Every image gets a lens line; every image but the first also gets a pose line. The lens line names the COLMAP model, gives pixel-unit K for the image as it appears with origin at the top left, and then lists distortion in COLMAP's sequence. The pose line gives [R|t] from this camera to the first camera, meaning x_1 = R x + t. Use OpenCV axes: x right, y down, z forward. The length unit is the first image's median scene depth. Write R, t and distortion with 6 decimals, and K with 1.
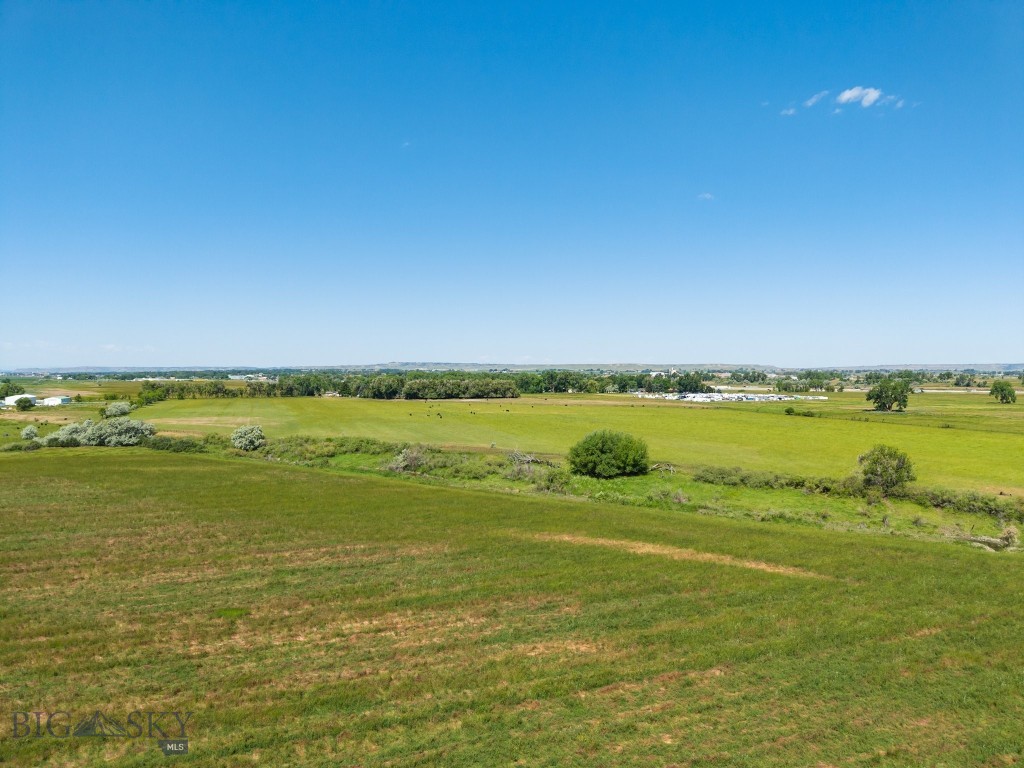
lens RADIAL K [[683.4, 0, 512.0], [0, 683.4, 384.0], [0, 0, 1]] dist [0.026144, -0.027296]
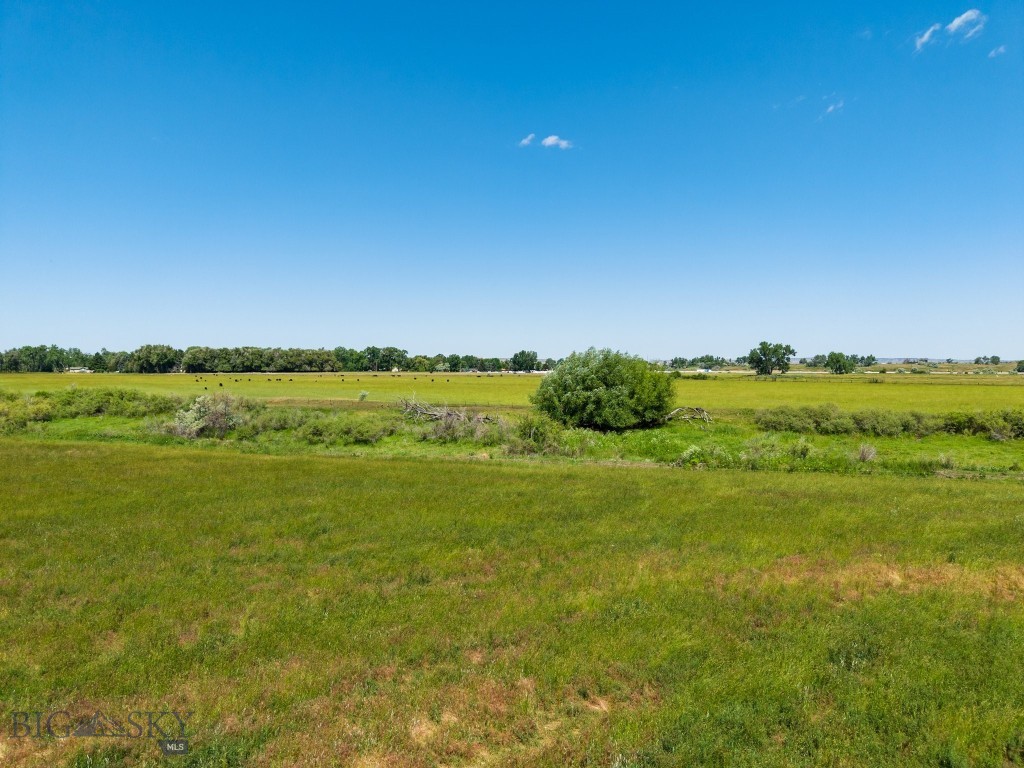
lens RADIAL K [[683.4, 0, 512.0], [0, 683.4, 384.0], [0, 0, 1]] dist [0.026144, -0.027296]
pose [[0.957197, 0.000327, 0.289436, -0.030062], [-0.001984, 0.999983, 0.005431, 0.030404], [-0.289429, -0.005773, 0.957182, 0.162069]]
